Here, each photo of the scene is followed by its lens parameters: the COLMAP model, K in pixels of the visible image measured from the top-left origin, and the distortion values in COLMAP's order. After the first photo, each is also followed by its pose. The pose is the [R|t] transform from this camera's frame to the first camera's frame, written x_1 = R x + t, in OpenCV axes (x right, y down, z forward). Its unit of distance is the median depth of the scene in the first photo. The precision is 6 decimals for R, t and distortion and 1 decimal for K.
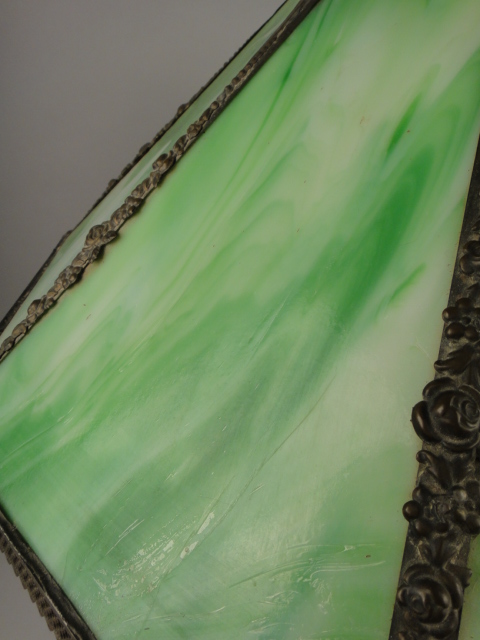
lens RADIAL K [[458.5, 0, 246.3], [0, 458.5, 323.9], [0, 0, 1]] dist [0.017165, -0.005078]
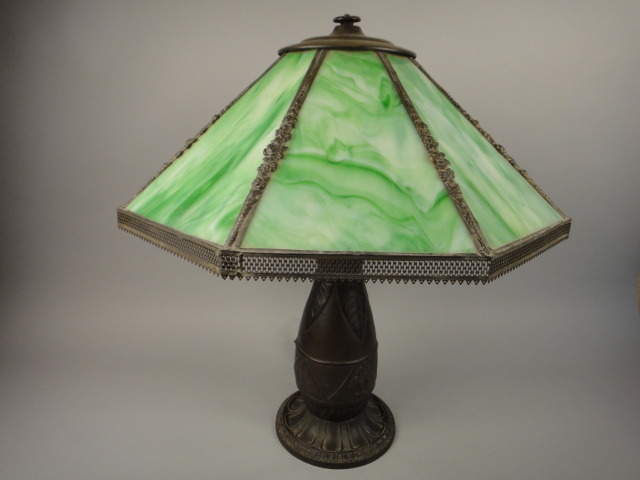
lens RADIAL K [[458.5, 0, 326.0], [0, 458.5, 238.0], [0, 0, 1]] dist [0.017165, -0.005078]
pose [[0.999276, 0.003355, -0.037901, 0.662741], [-0.015301, 0.947445, -0.319552, 1.355430], [0.034837, 0.319900, 0.946810, -1.544237]]
